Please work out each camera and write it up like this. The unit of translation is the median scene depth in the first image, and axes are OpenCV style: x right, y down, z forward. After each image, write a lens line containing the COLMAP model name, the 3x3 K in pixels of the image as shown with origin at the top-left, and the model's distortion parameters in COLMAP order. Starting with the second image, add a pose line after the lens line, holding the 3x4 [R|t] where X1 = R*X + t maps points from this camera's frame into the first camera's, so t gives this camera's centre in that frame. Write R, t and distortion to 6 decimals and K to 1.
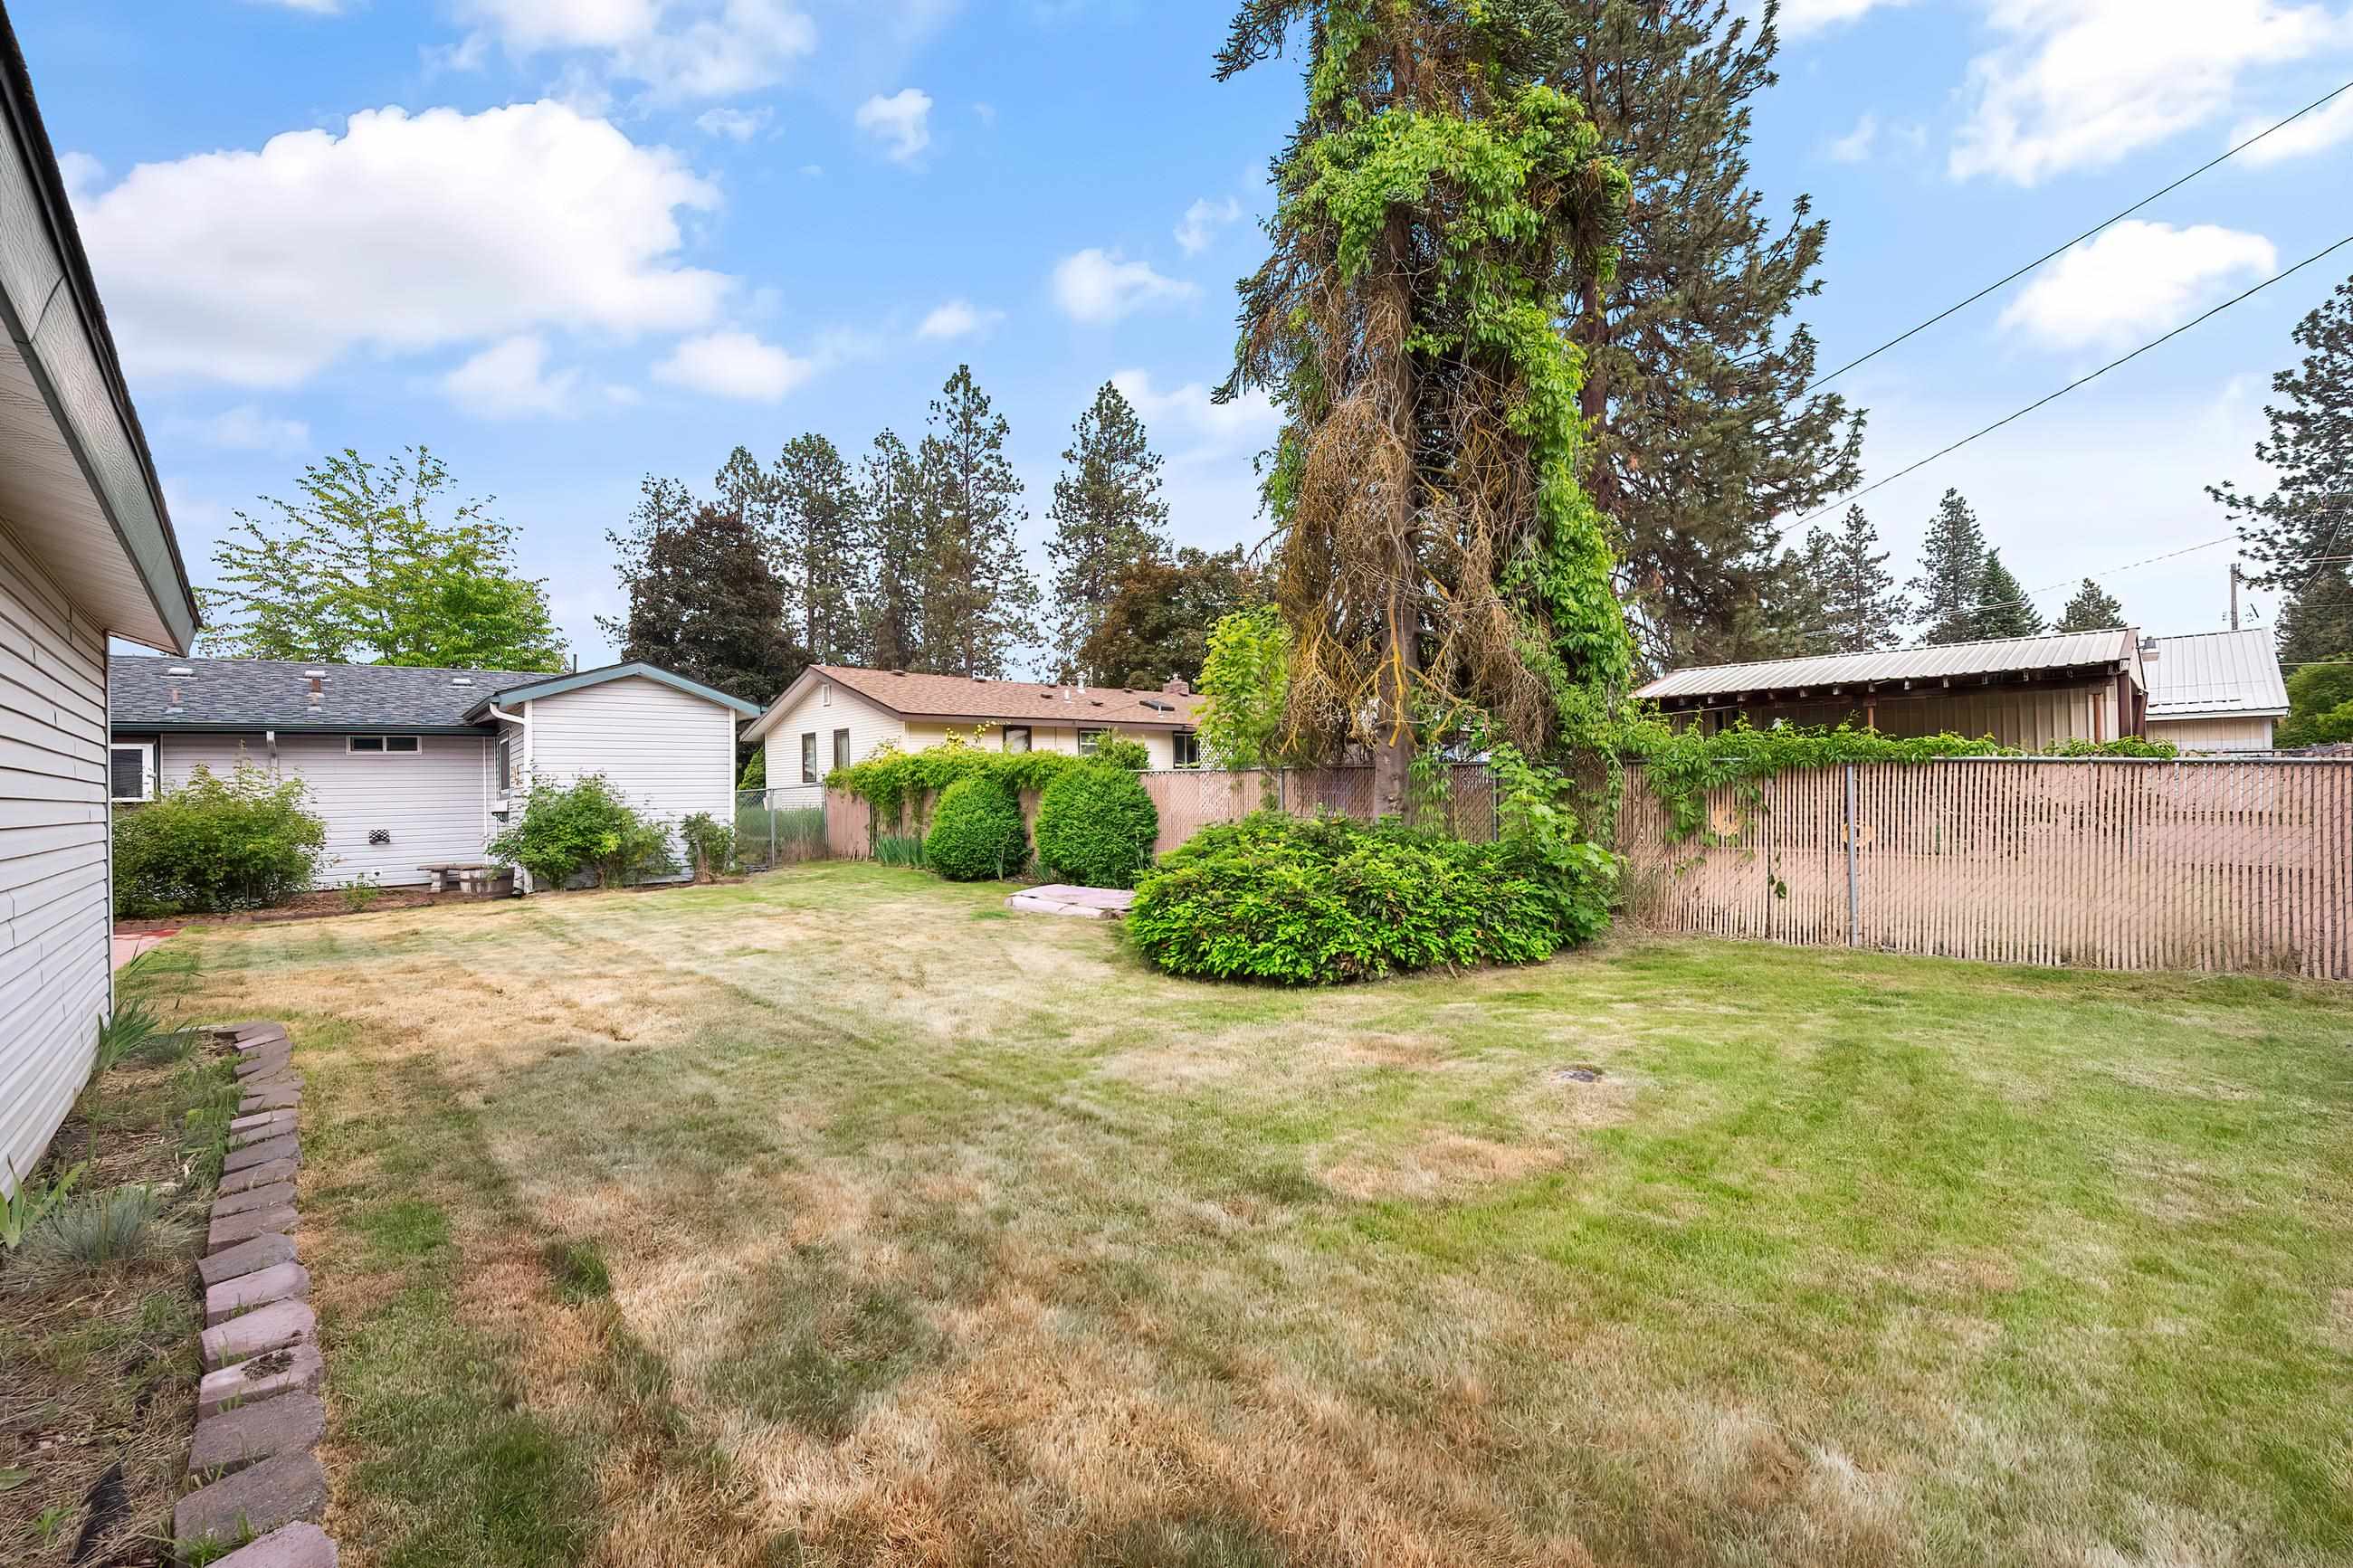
lens RADIAL K [[980.1, 0, 1176.5], [0, 980.1, 784.0], [0, 0, 1]] dist [-0.001015, -0.000149]
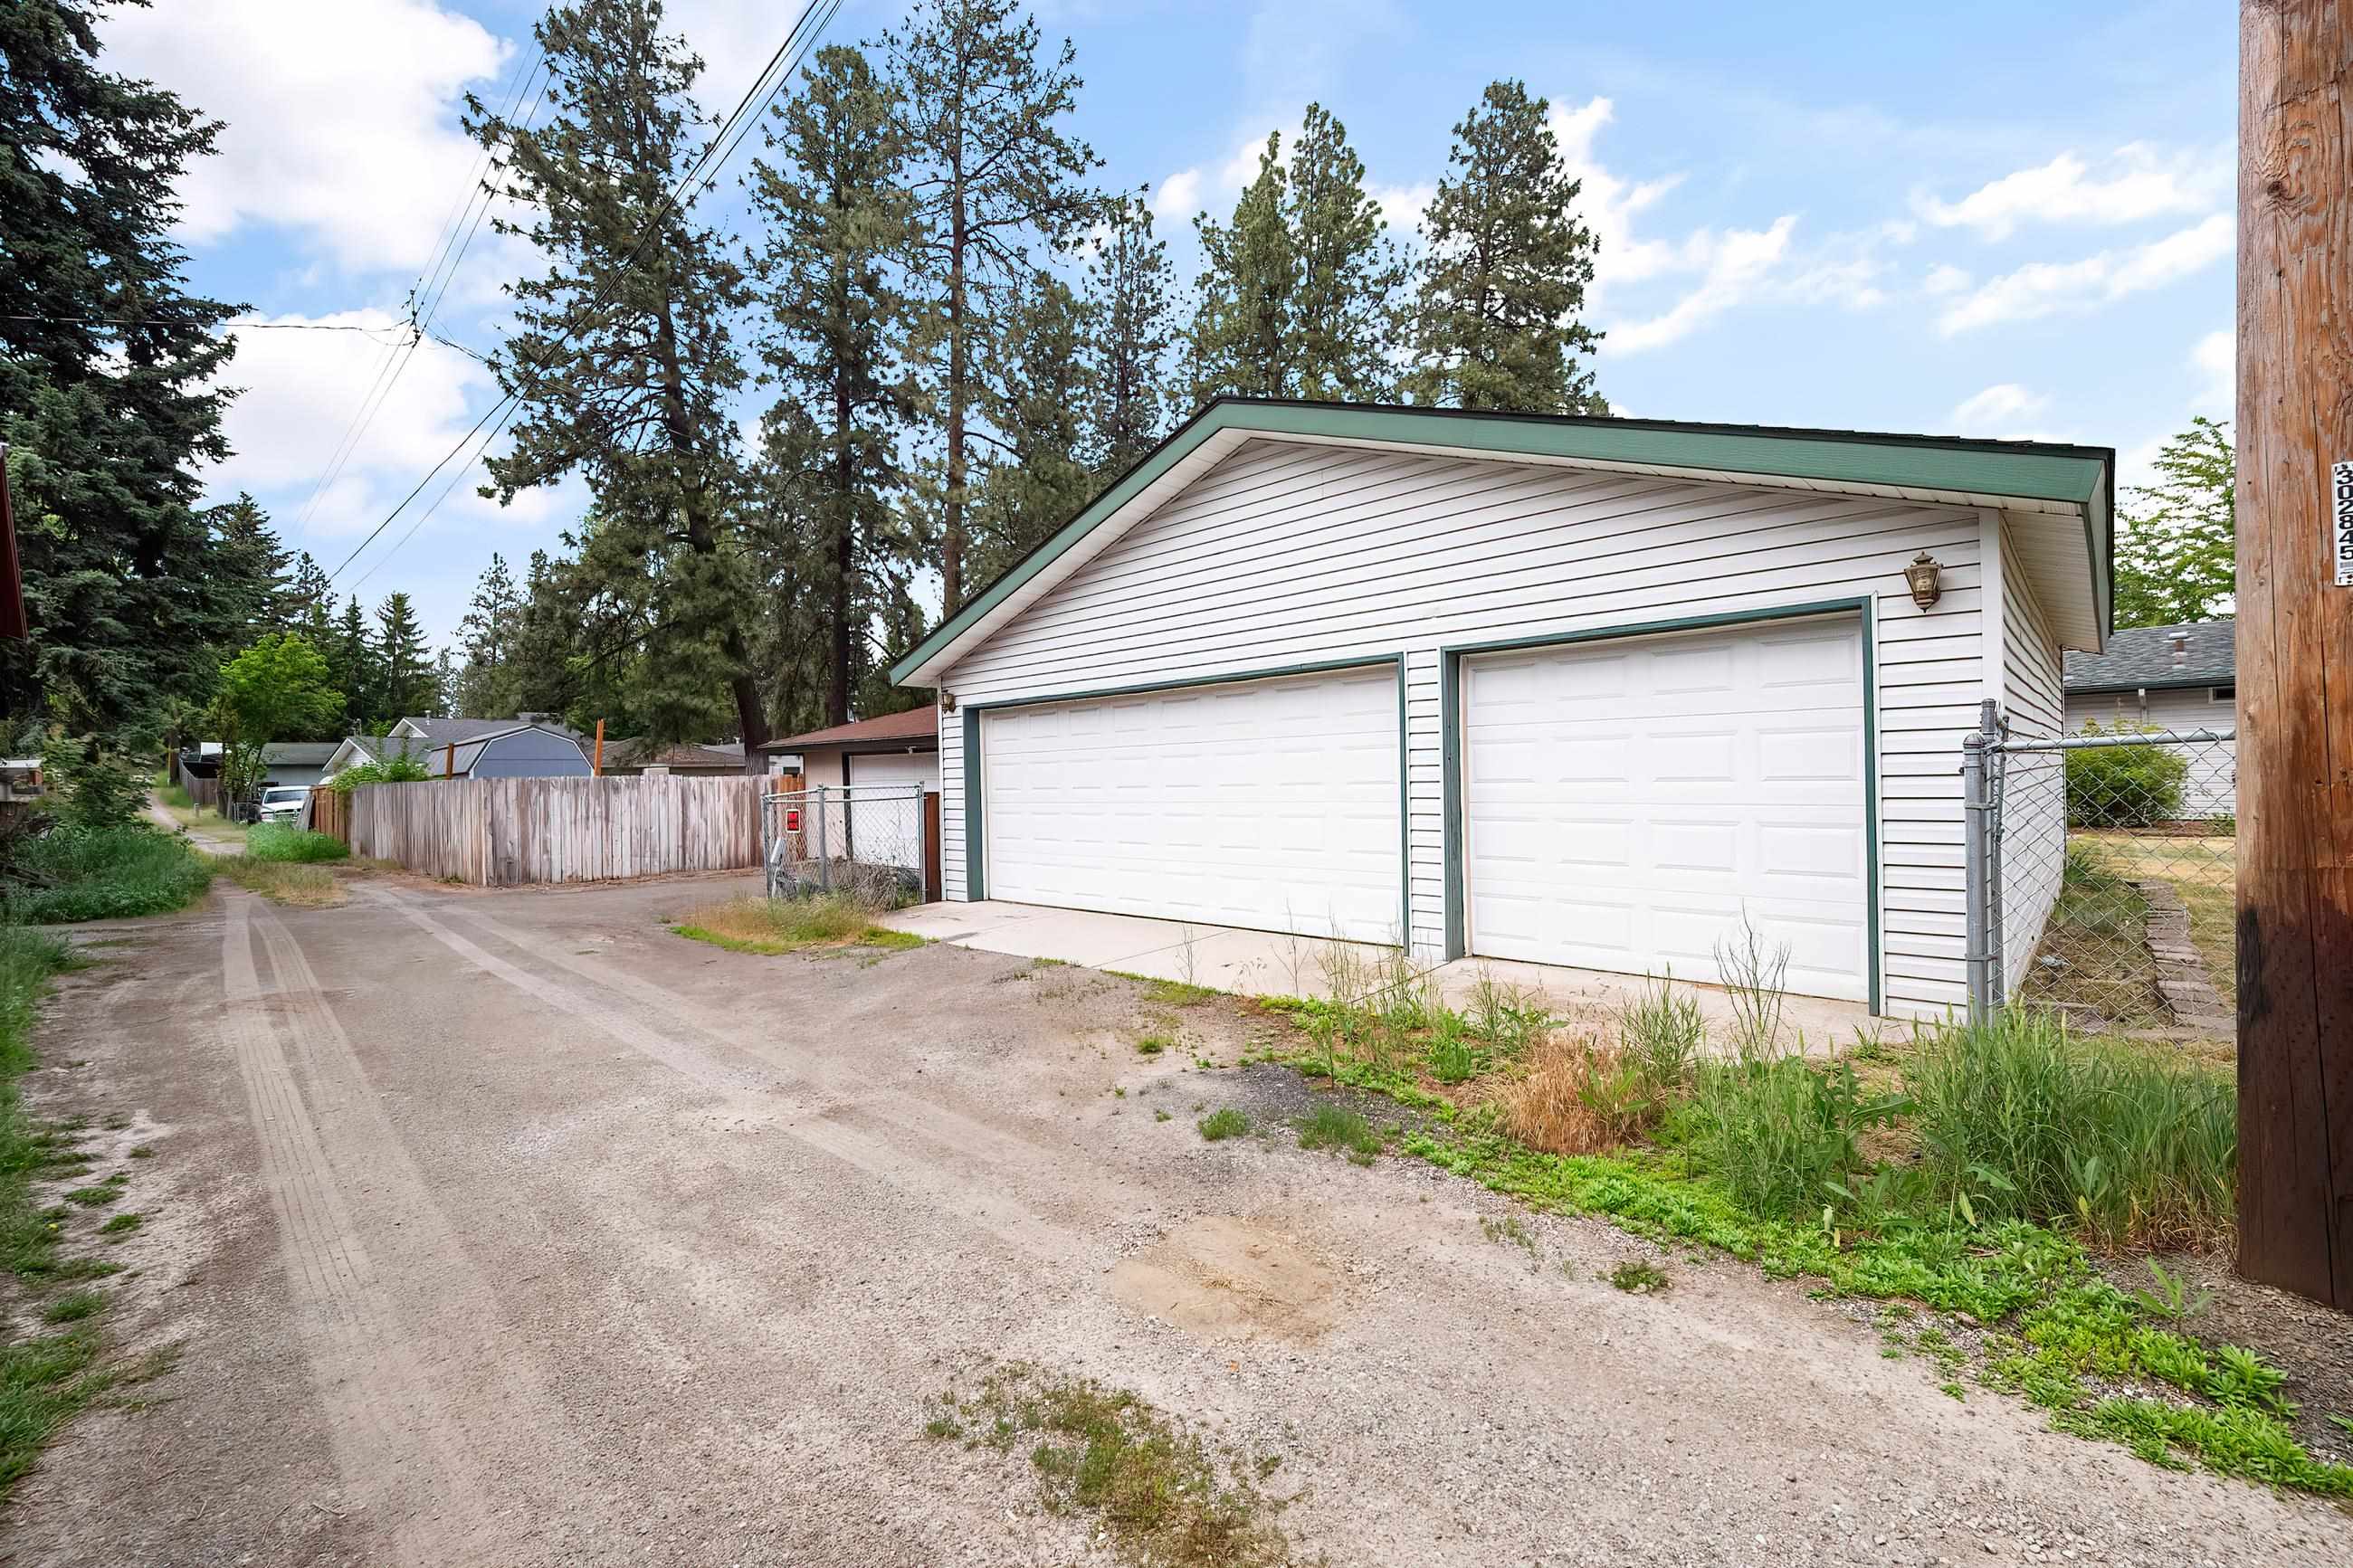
lens RADIAL K [[980.1, 0, 1176.5], [0, 980.1, 784.0], [0, 0, 1]] dist [-0.001015, -0.000149]
pose [[0.055894, 0.018519, -0.998265, 0.180255], [0.039420, 0.999007, 0.020740, -0.003884], [0.997658, -0.040511, 0.055109, -0.212722]]
